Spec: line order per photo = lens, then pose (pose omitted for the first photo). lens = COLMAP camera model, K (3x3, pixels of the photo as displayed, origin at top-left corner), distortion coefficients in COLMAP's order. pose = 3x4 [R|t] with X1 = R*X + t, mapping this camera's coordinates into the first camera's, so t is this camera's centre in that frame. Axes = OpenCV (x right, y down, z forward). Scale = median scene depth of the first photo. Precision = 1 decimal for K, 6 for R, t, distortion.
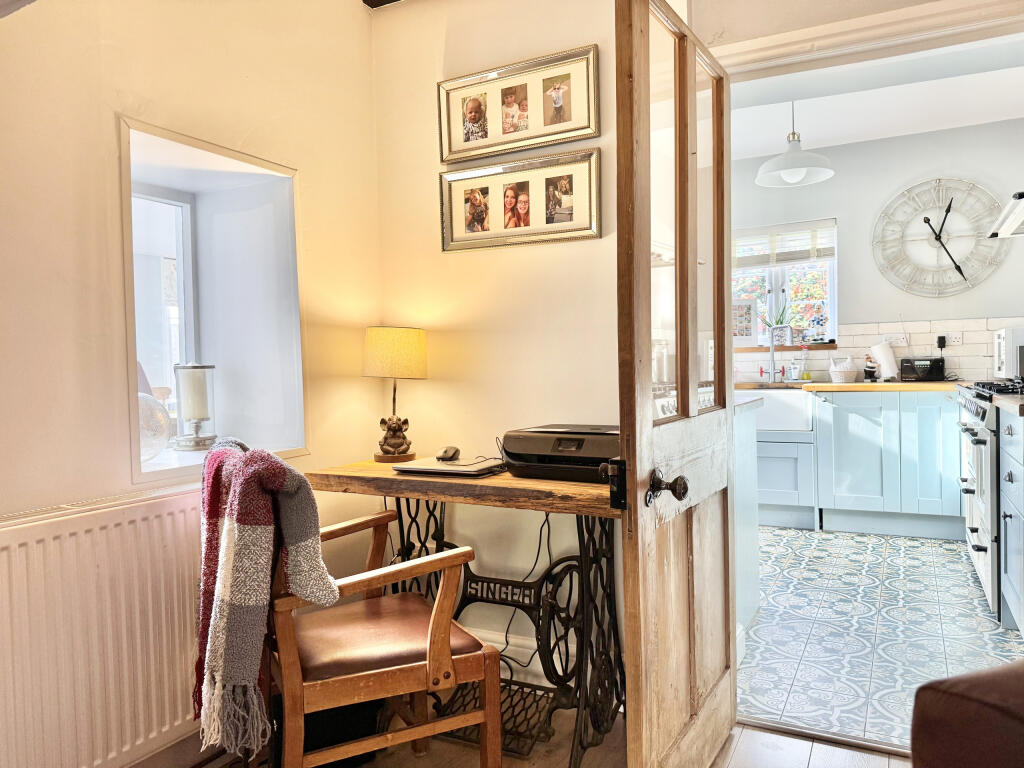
lens RADIAL K [[720.5, 0, 512.0], [0, 720.5, 384.0], [0, 0, 1]] dist [0.083036, -0.125355]
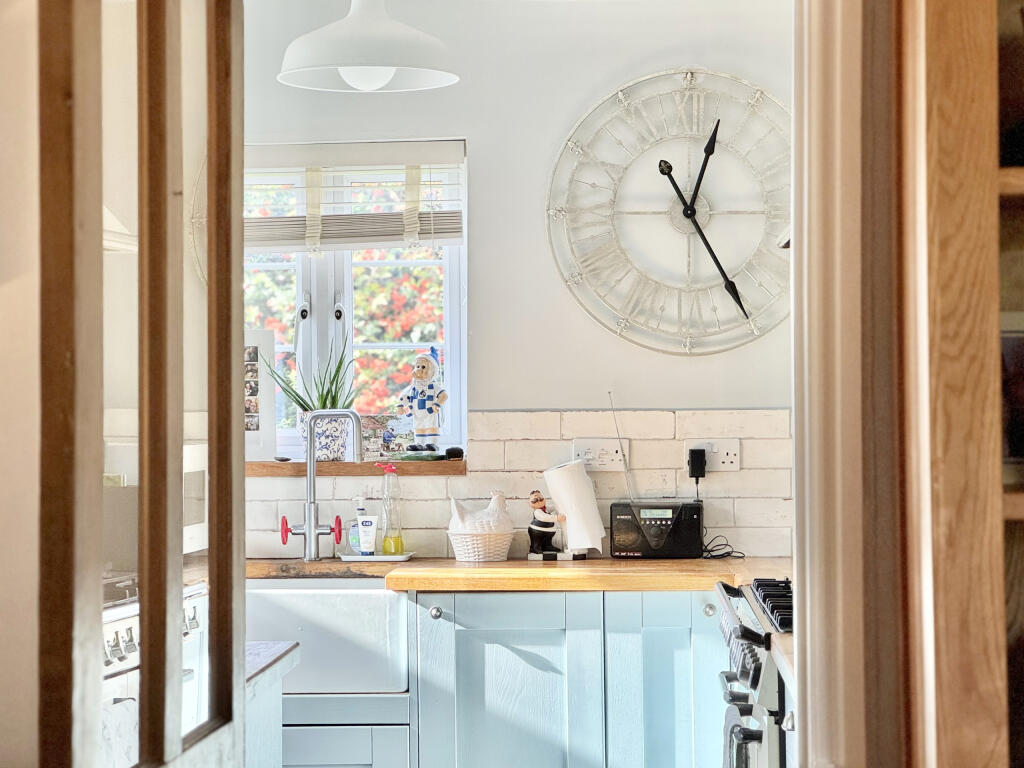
lens RADIAL K [[2363.3, 0, 512.0], [0, 2363.3, 384.0], [0, 0, 1]] dist [-0.714030, 11.886940]
pose [[0.906591, 0.019456, 0.421562, -0.064402], [-0.002434, 0.999161, -0.040879, -0.046399], [-0.422004, 0.036035, 0.905877, -0.154035]]
